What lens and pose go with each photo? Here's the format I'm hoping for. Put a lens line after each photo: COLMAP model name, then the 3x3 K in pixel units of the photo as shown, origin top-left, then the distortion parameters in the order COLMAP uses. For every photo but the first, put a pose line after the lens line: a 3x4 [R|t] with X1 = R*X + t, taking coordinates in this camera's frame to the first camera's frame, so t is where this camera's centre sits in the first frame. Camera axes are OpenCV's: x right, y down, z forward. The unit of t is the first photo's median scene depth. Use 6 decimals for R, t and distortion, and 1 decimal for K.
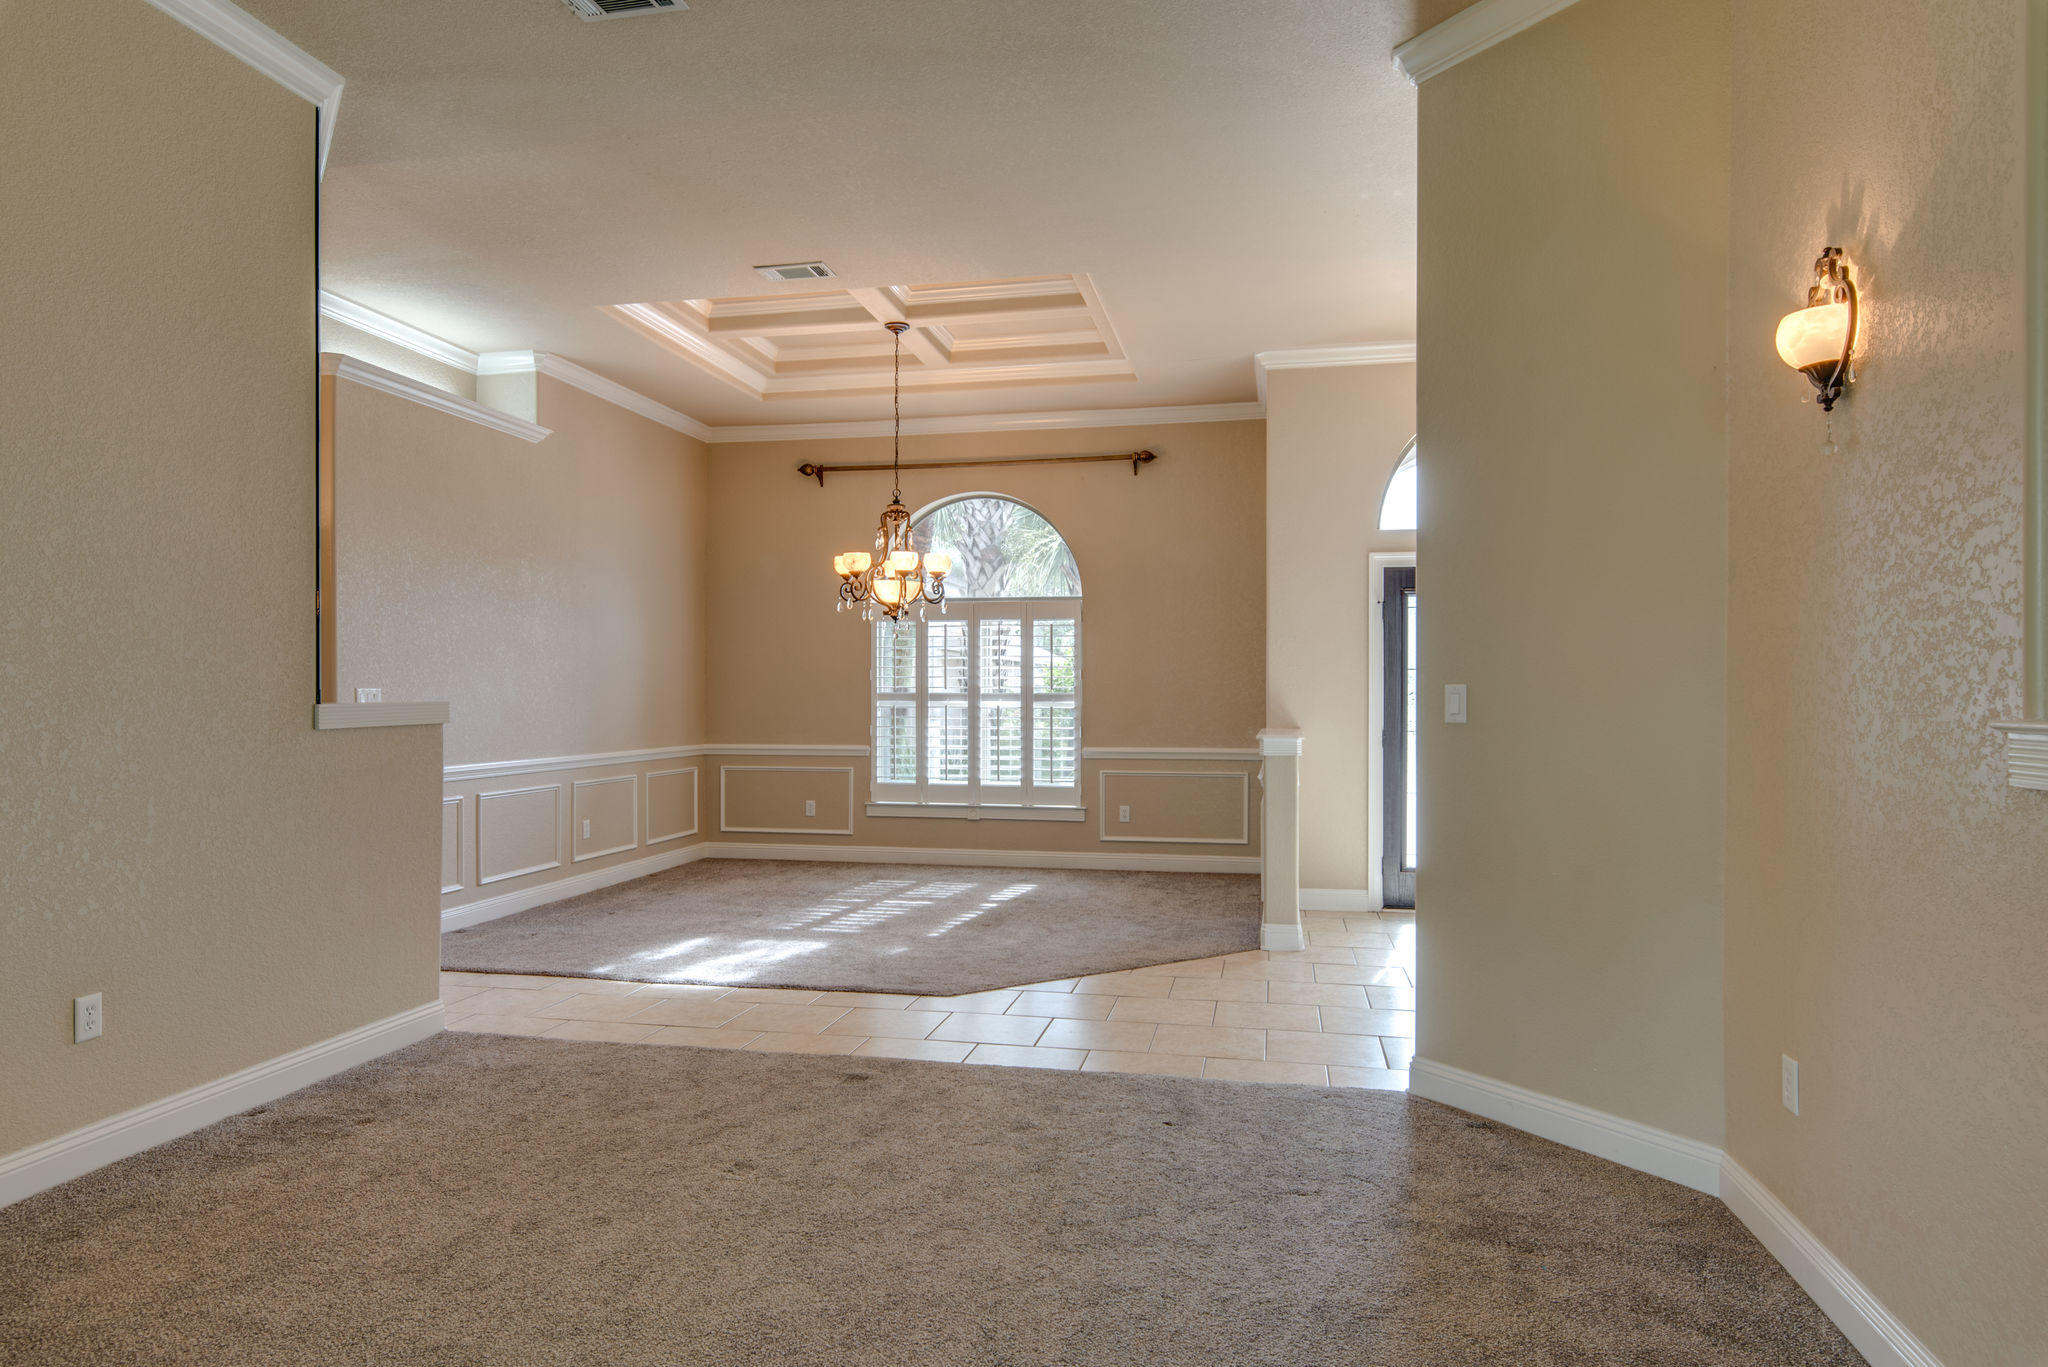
lens RADIAL K [[1218.2, 0, 1028.9], [0, 1218.2, 694.2], [0, 0, 1]] dist [-0.000434, 0.000372]
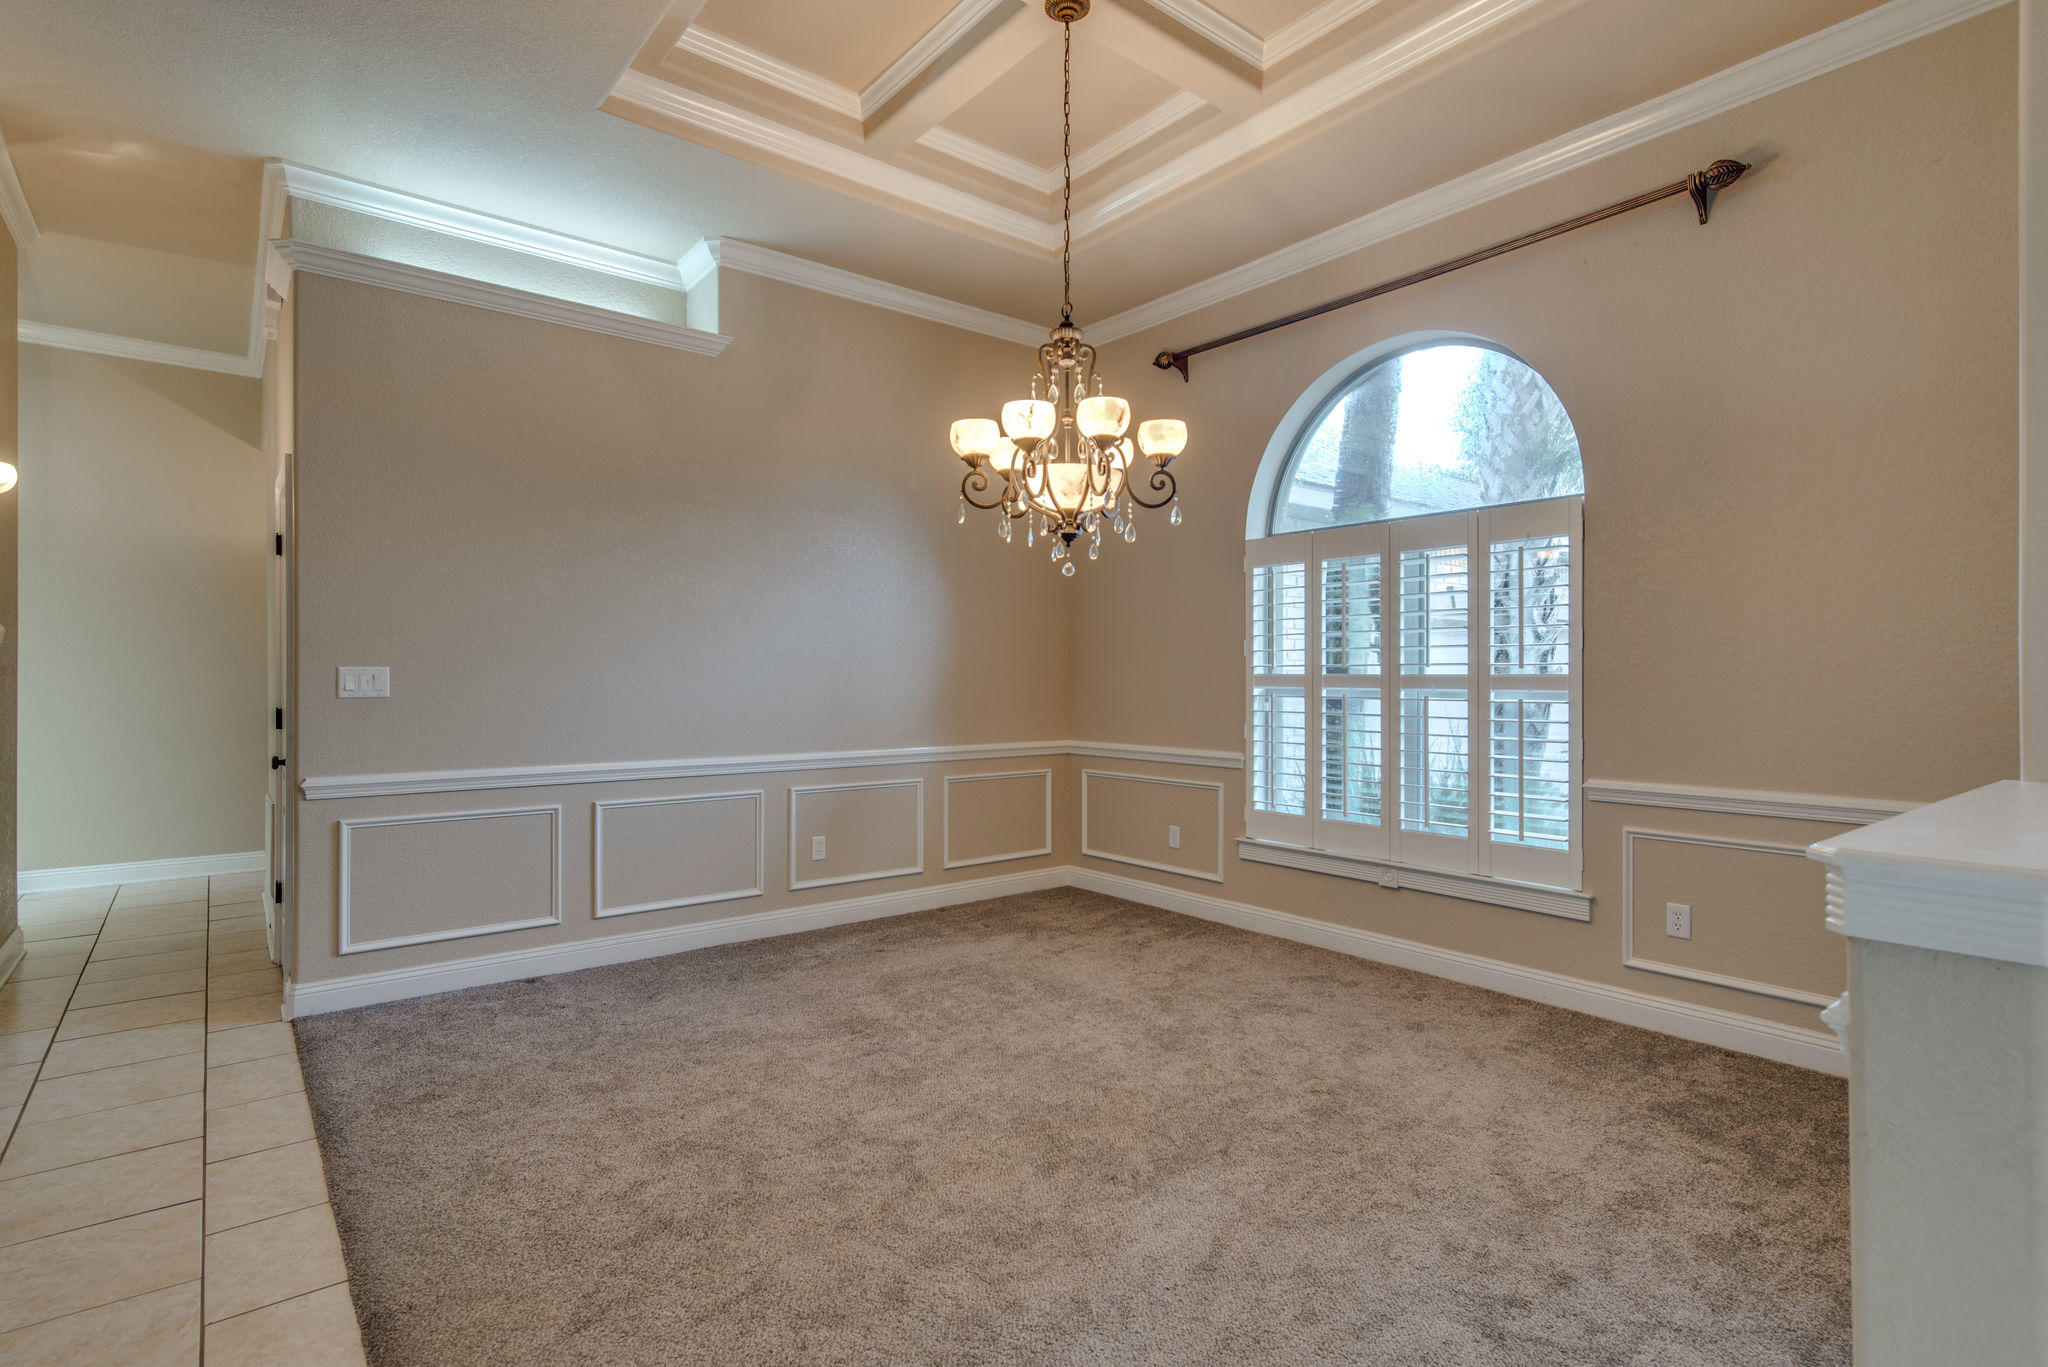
lens RADIAL K [[1005.8, 0, 1022.9], [0, 1005.8, 677.8], [0, 0, 1]] dist [0.006103, -0.000384]
pose [[0.769330, 0.001026, -0.638851, 0.134176], [-0.001606, 0.999999, -0.000328, 0.001084], [0.638850, 0.001279, 0.769331, 0.512558]]
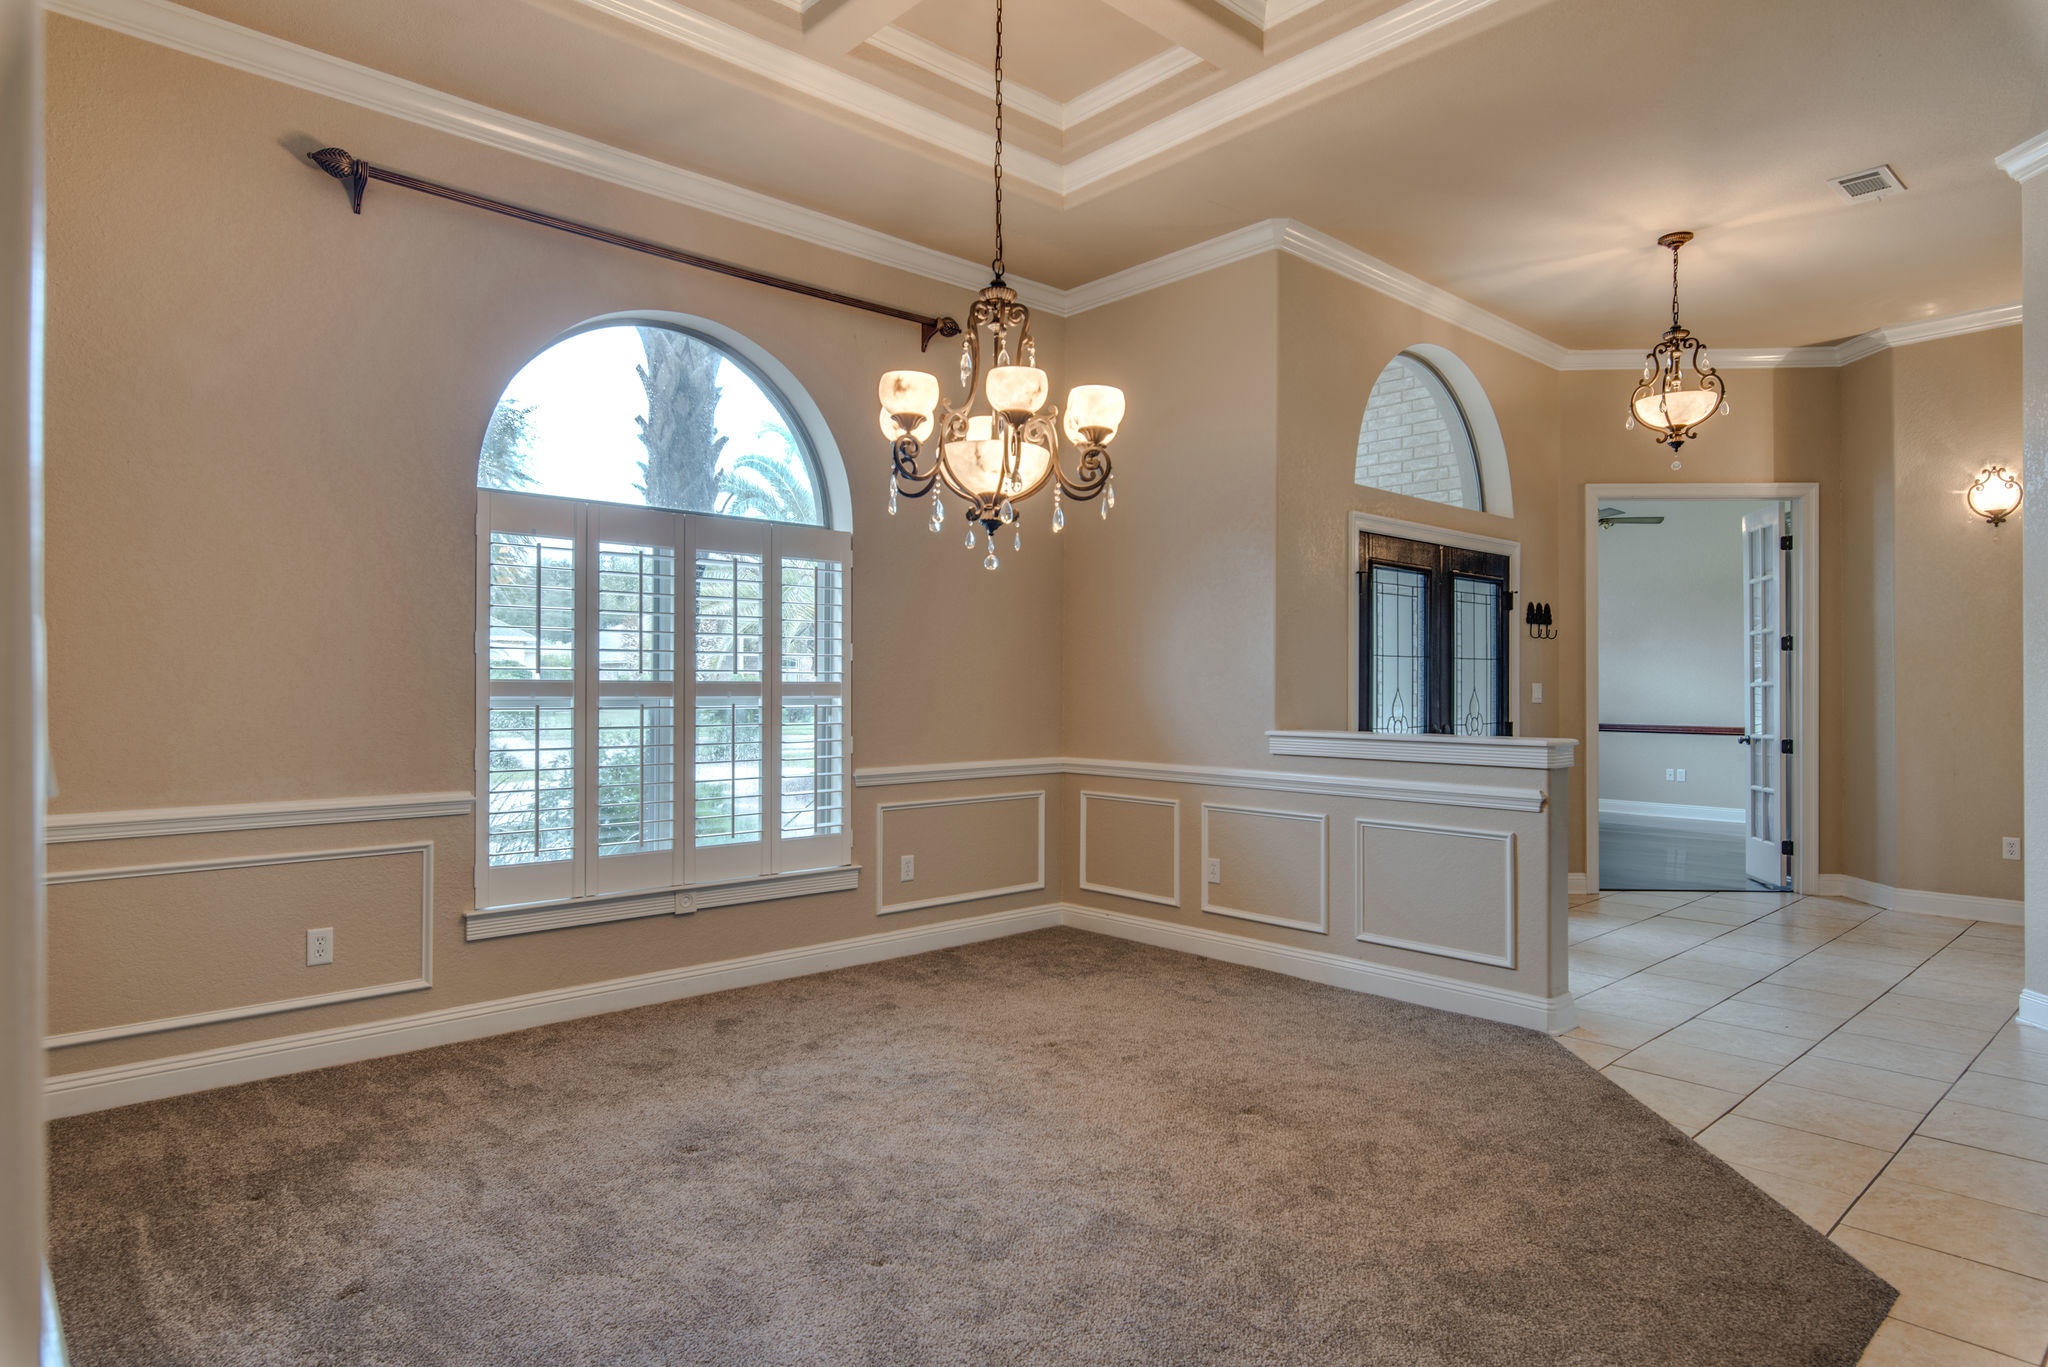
lens RADIAL K [[1142.3, 0, 1019.6], [0, 1142.3, 689.4], [0, 0, 1]] dist [-0.015465, 0.000685]
pose [[0.590621, -0.004234, 0.806938, -0.374524], [-0.003192, 0.999966, 0.007583, -0.001677], [-0.806943, -0.007054, 0.590588, 0.585050]]
